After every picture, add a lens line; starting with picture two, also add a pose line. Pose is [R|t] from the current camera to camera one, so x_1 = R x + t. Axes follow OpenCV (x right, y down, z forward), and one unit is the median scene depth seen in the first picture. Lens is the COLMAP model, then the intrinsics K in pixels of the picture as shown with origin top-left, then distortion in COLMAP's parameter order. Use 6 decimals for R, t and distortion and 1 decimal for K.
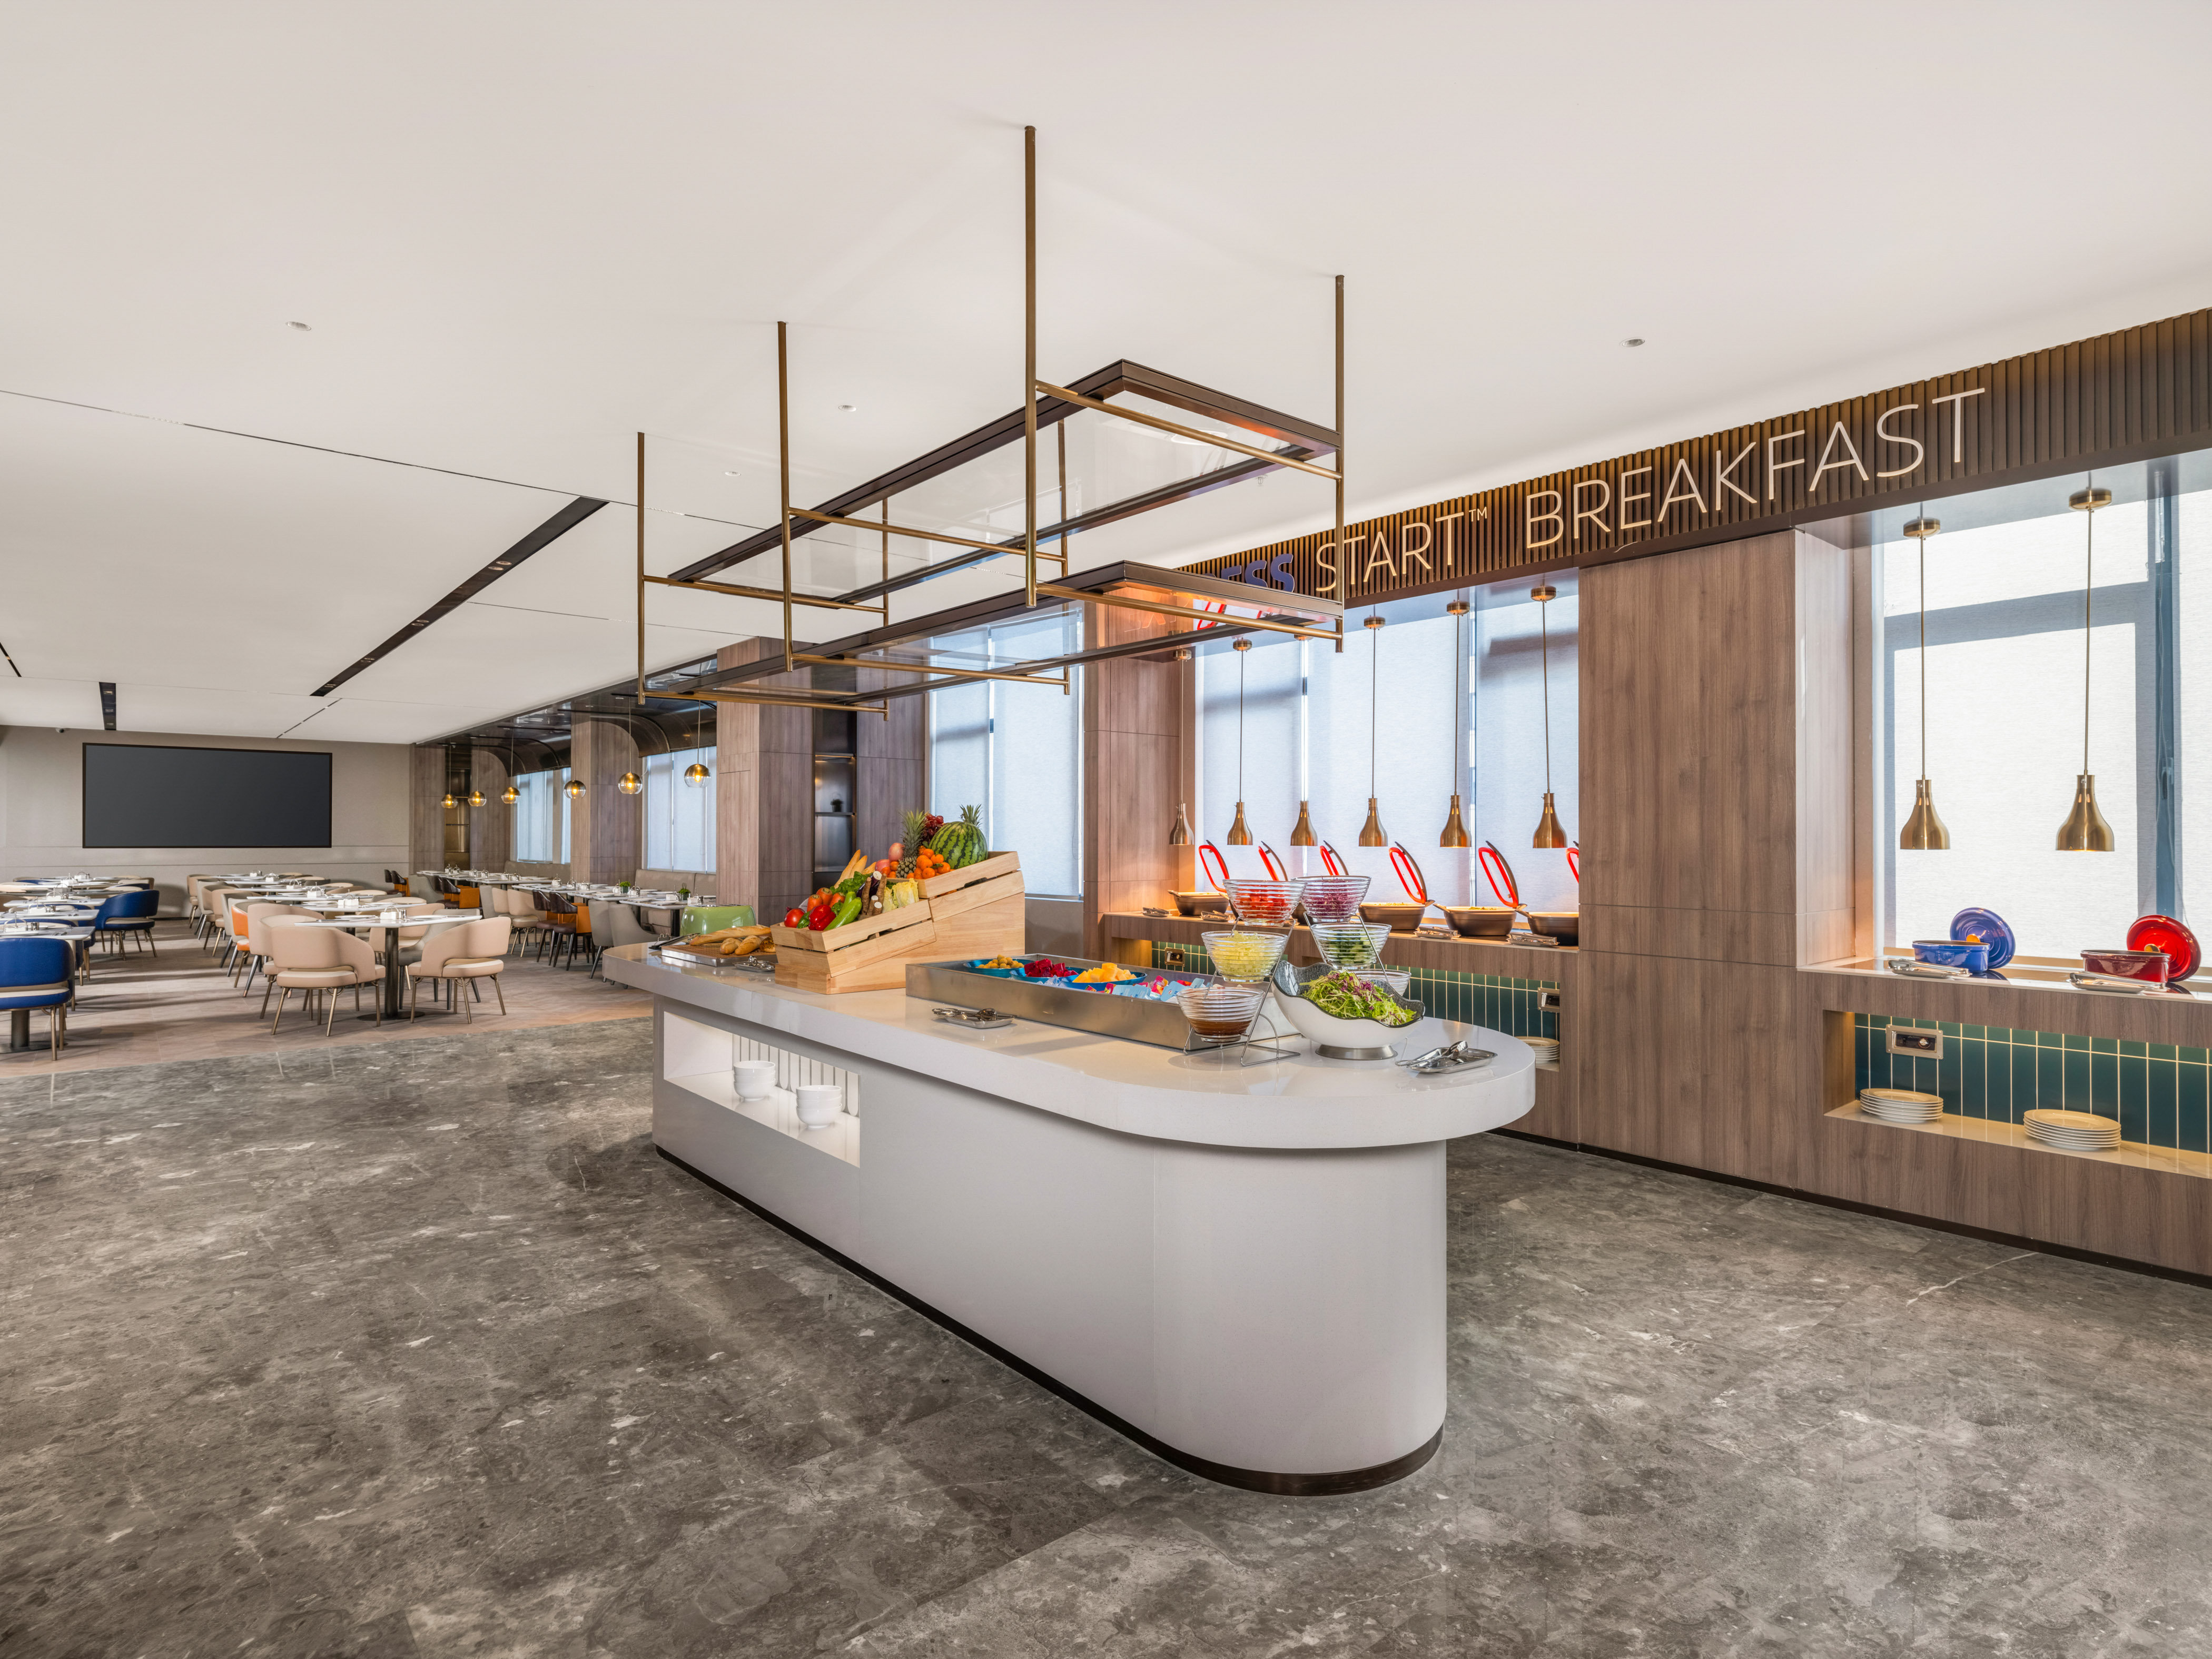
lens RADIAL K [[1167.1, 0, 1128.6], [0, 1167.1, 831.4], [0, 0, 1]] dist [-0.006994, 0.004999]
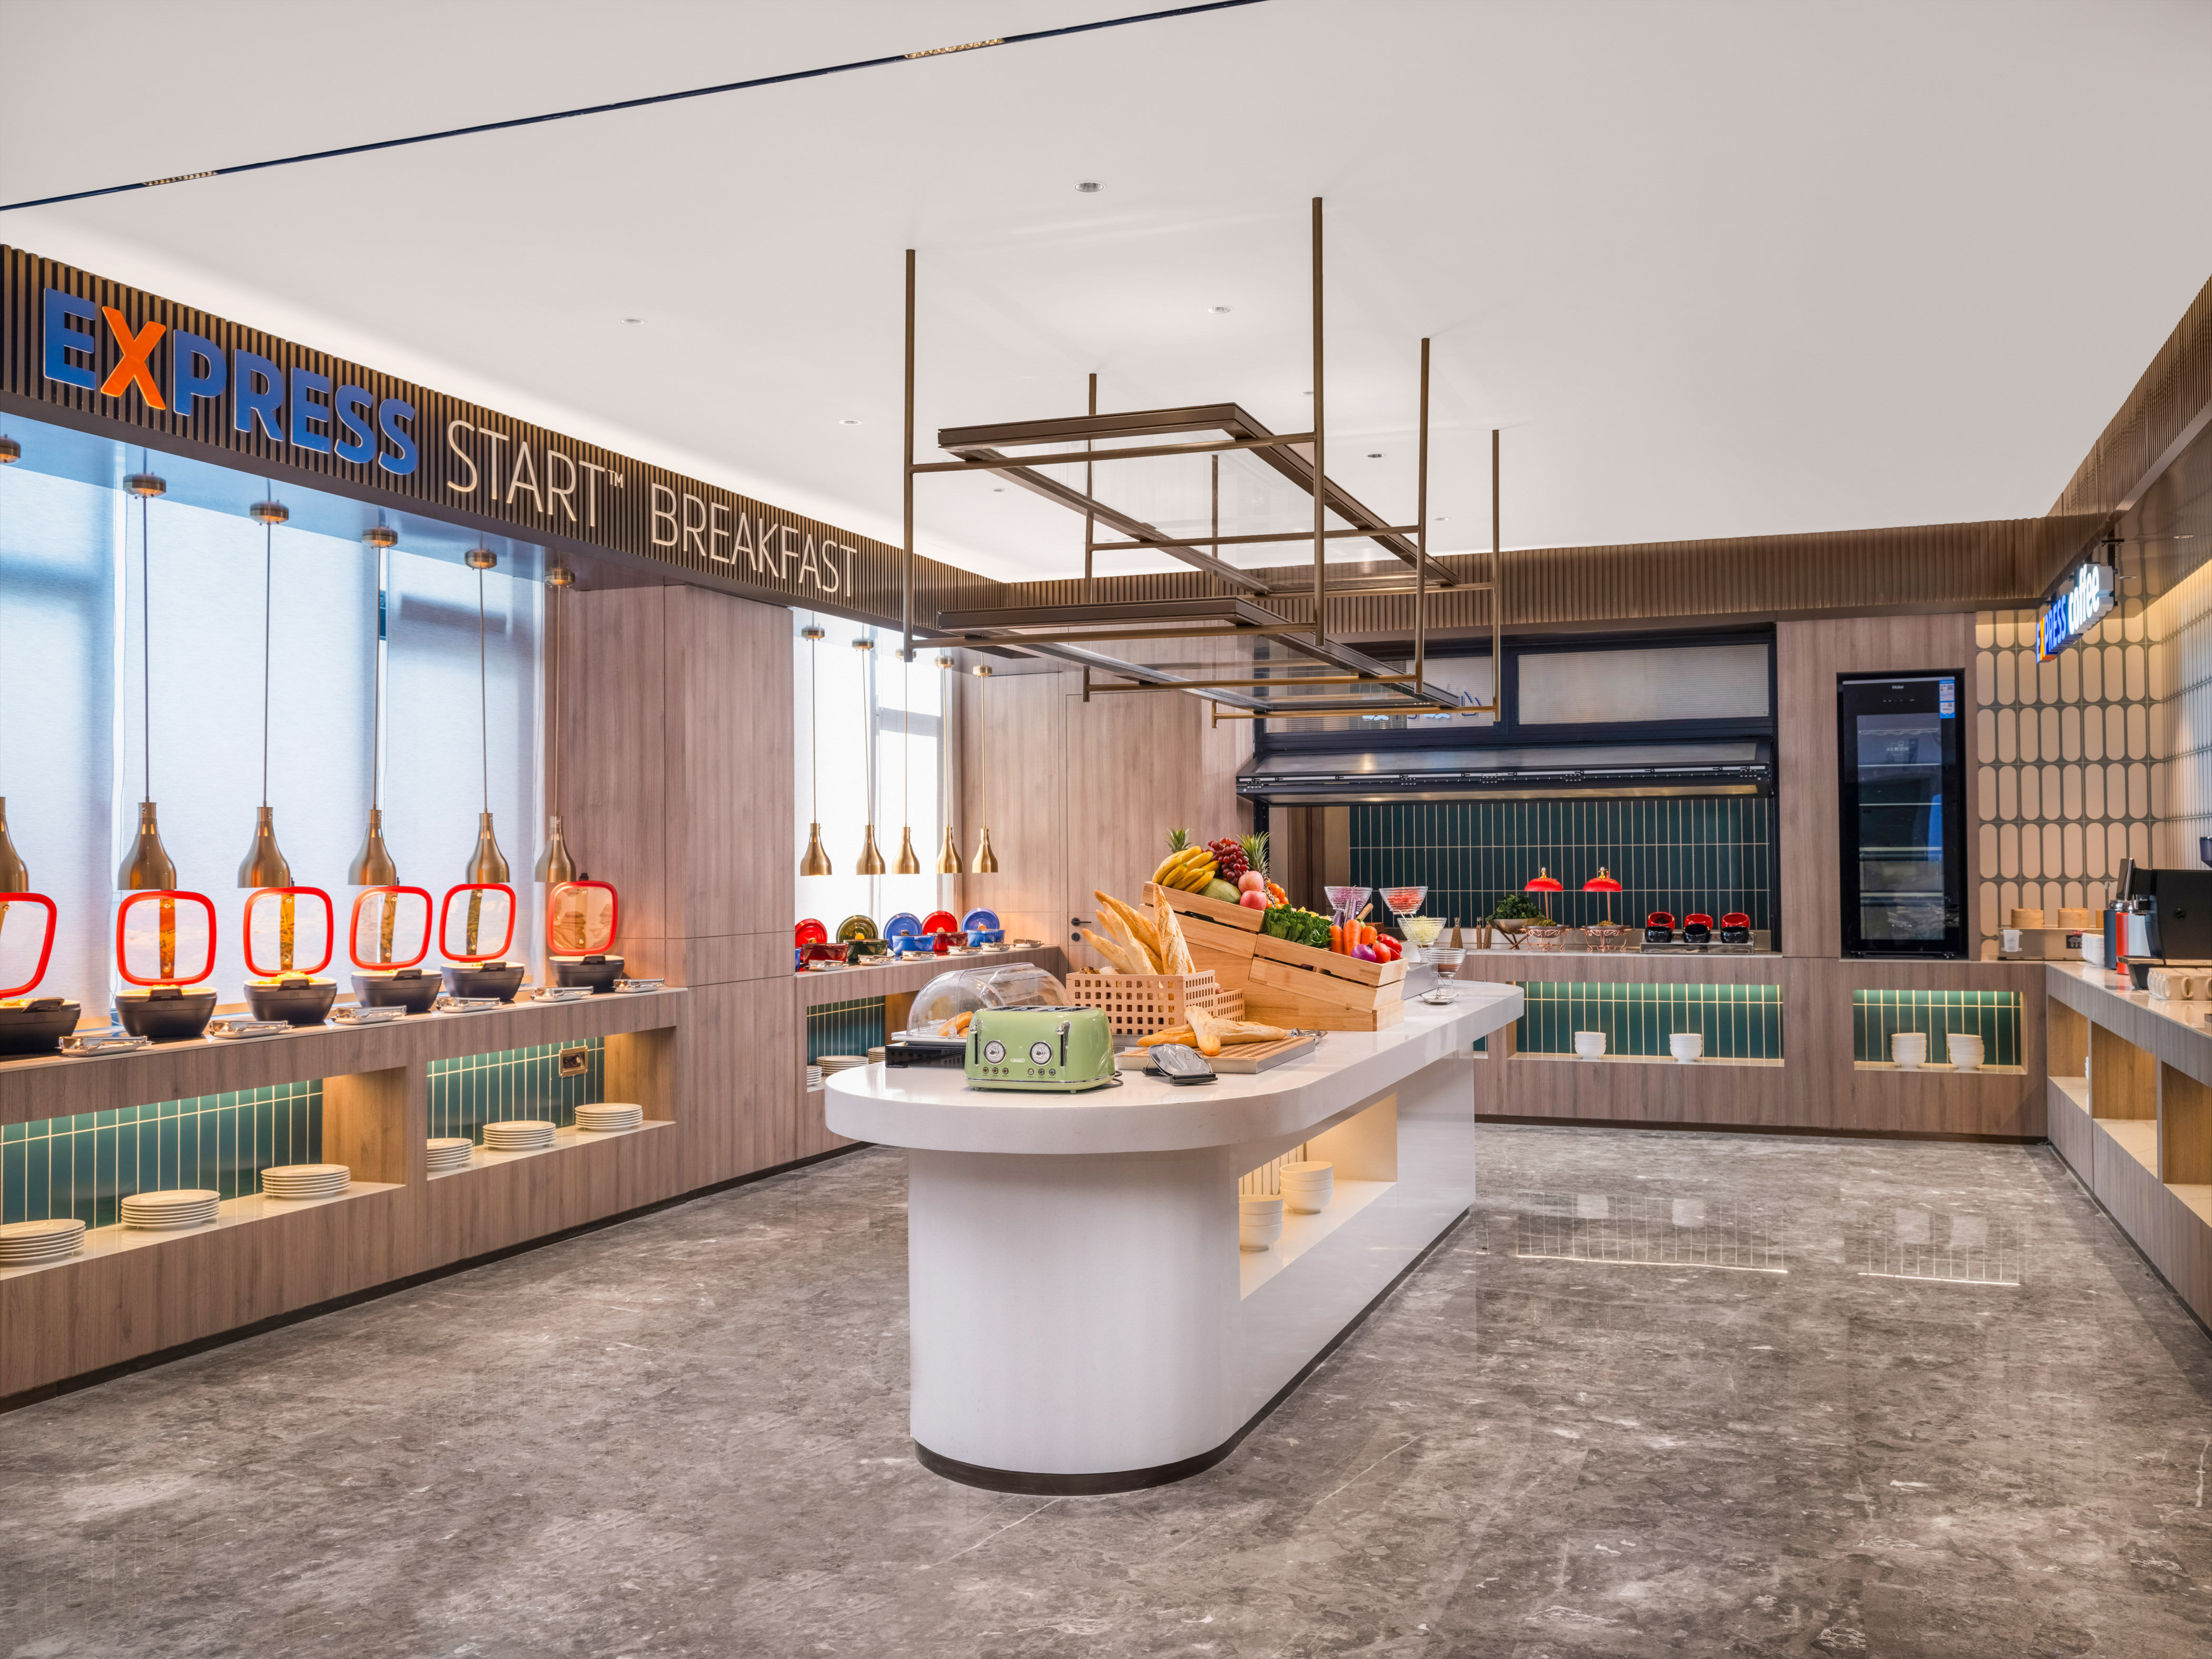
lens RADIAL K [[1910.1, 0, 1134.2], [0, 1910.1, 815.7], [0, 0, 1]] dist [0.002299, 0.012964]
pose [[-0.490386, 0.025447, 0.871134, -1.288573], [0.003690, 0.999625, -0.027124, 0.006057], [-0.871498, -0.010087, -0.490296, 1.638736]]
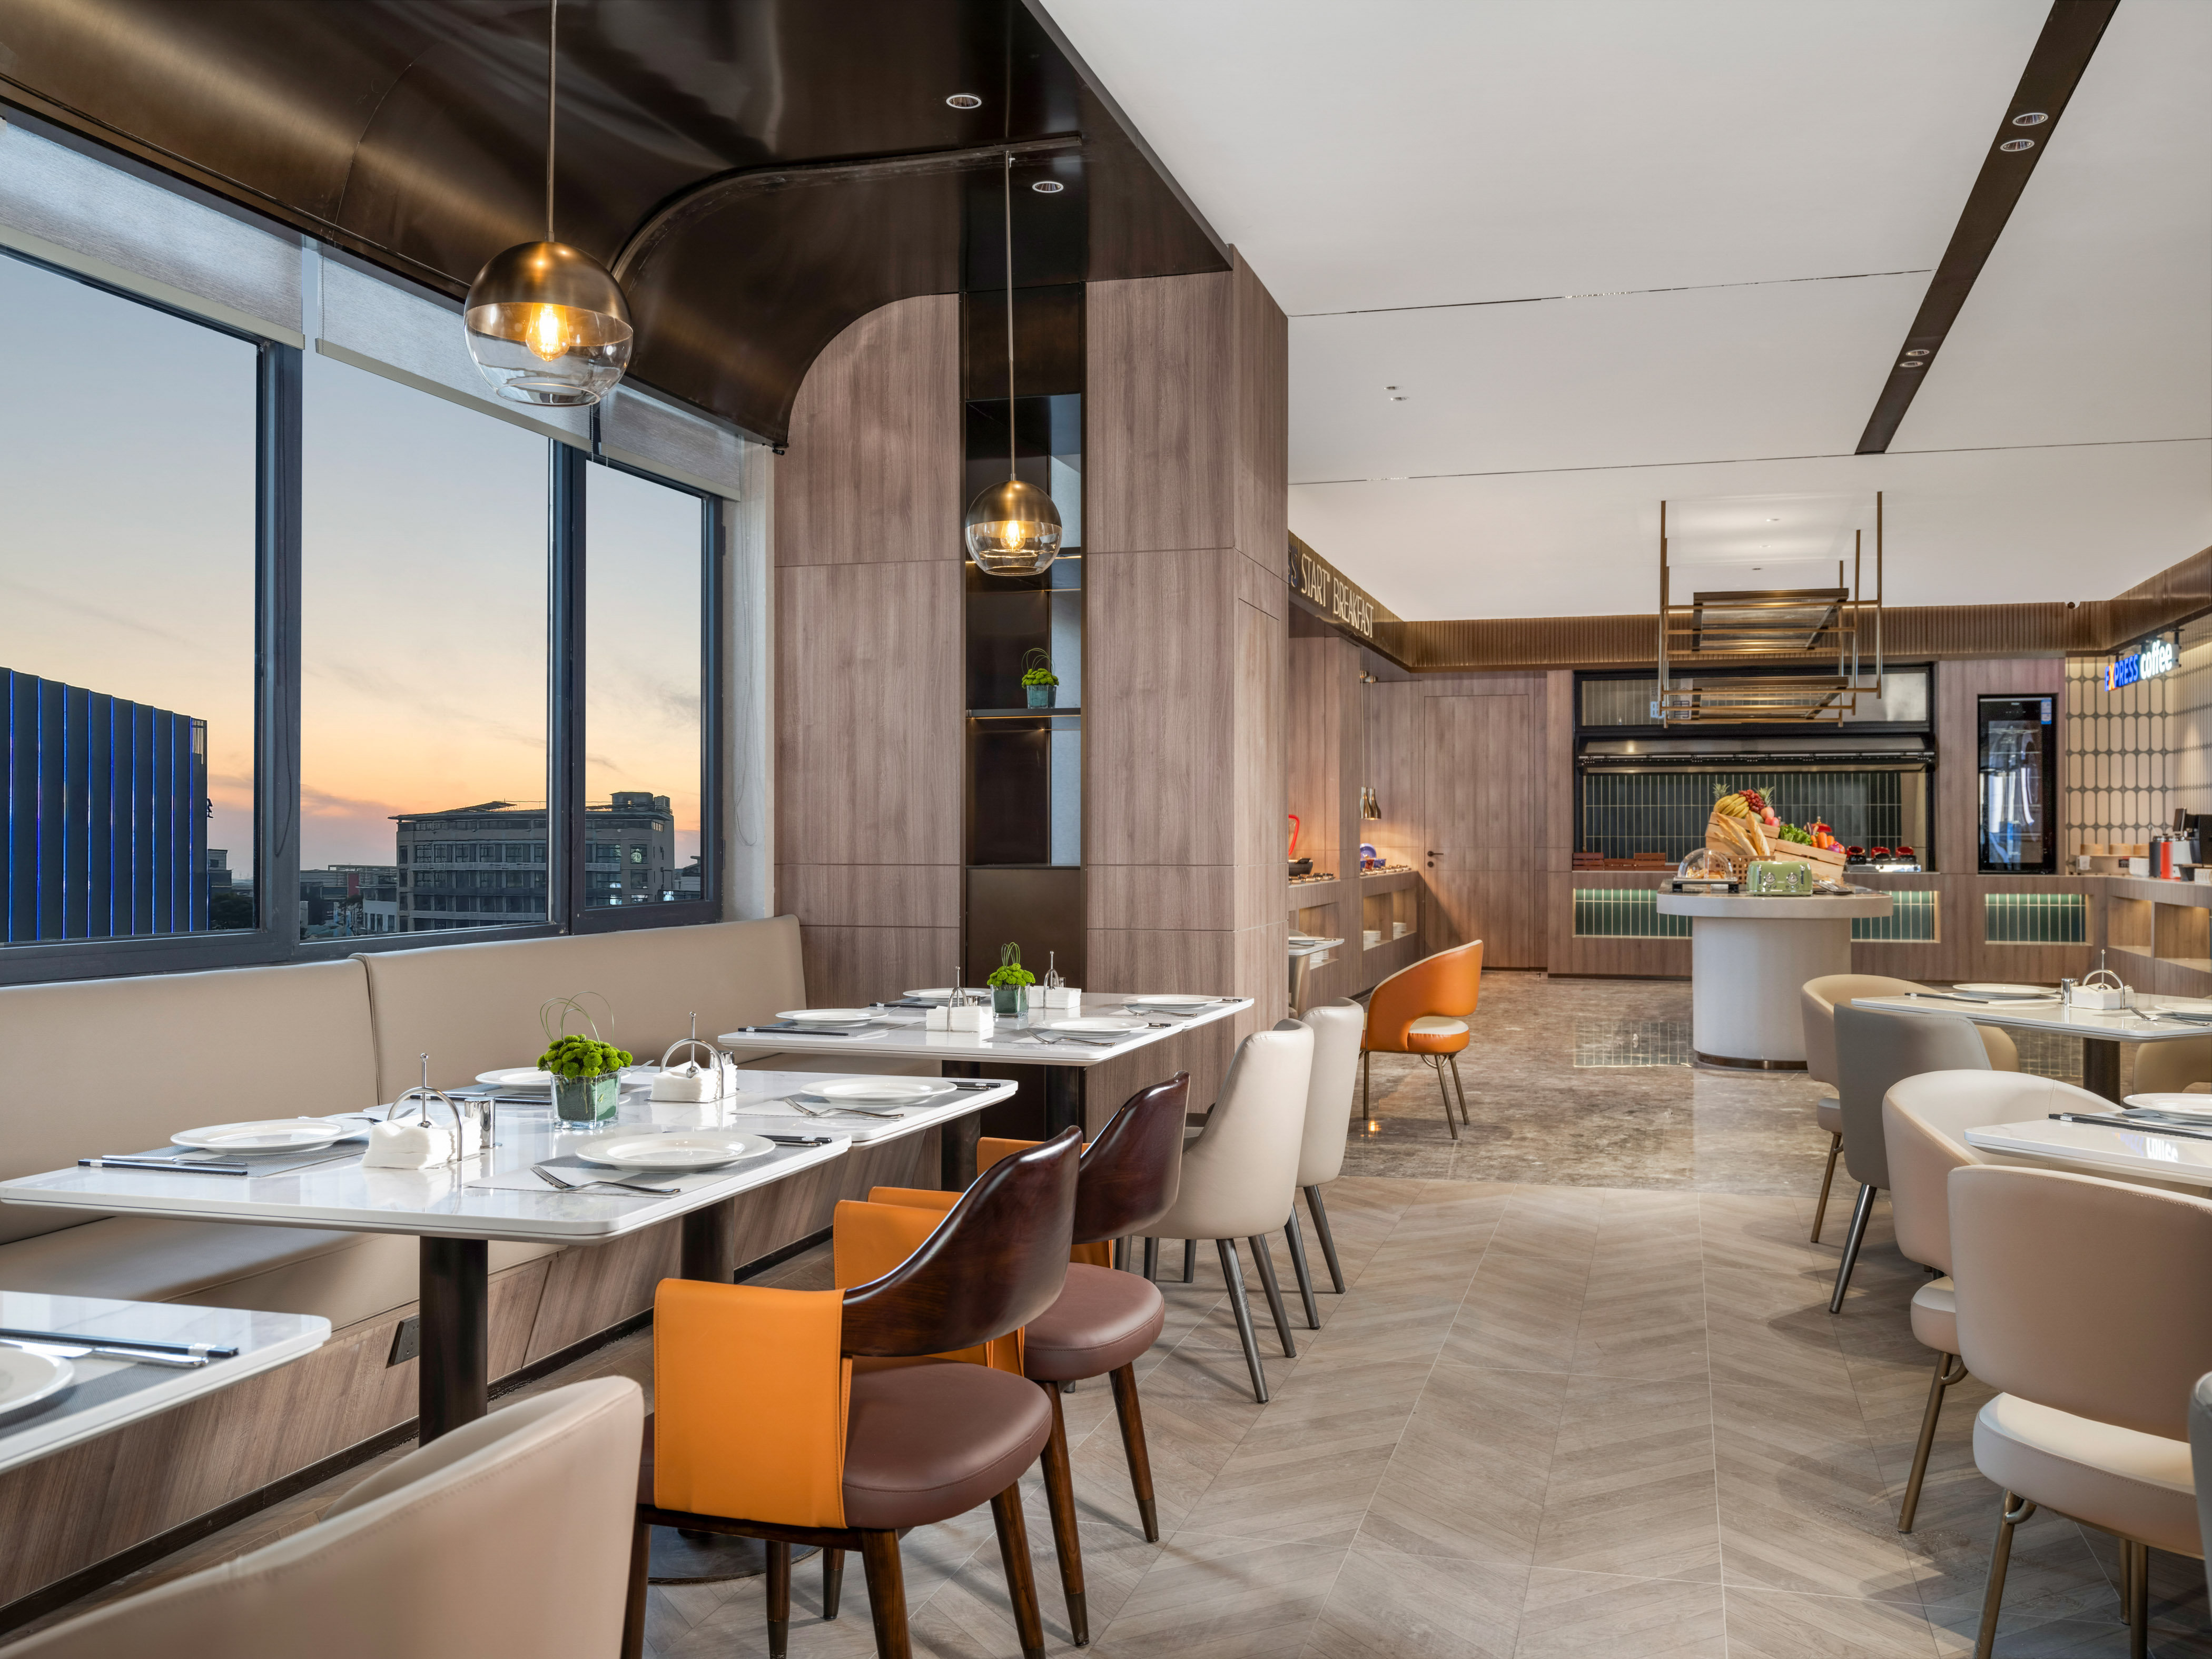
lens RADIAL K [[1969.2, 0, 1103.7], [0, 1969.2, 817.8], [0, 0, 1]] dist [-0.008219, -0.007891]
pose [[-0.542557, 0.008058, 0.839980, -1.887198], [-0.004736, 0.999909, -0.012651, 0.060654], [-0.840006, -0.010842, -0.542469, 3.067844]]
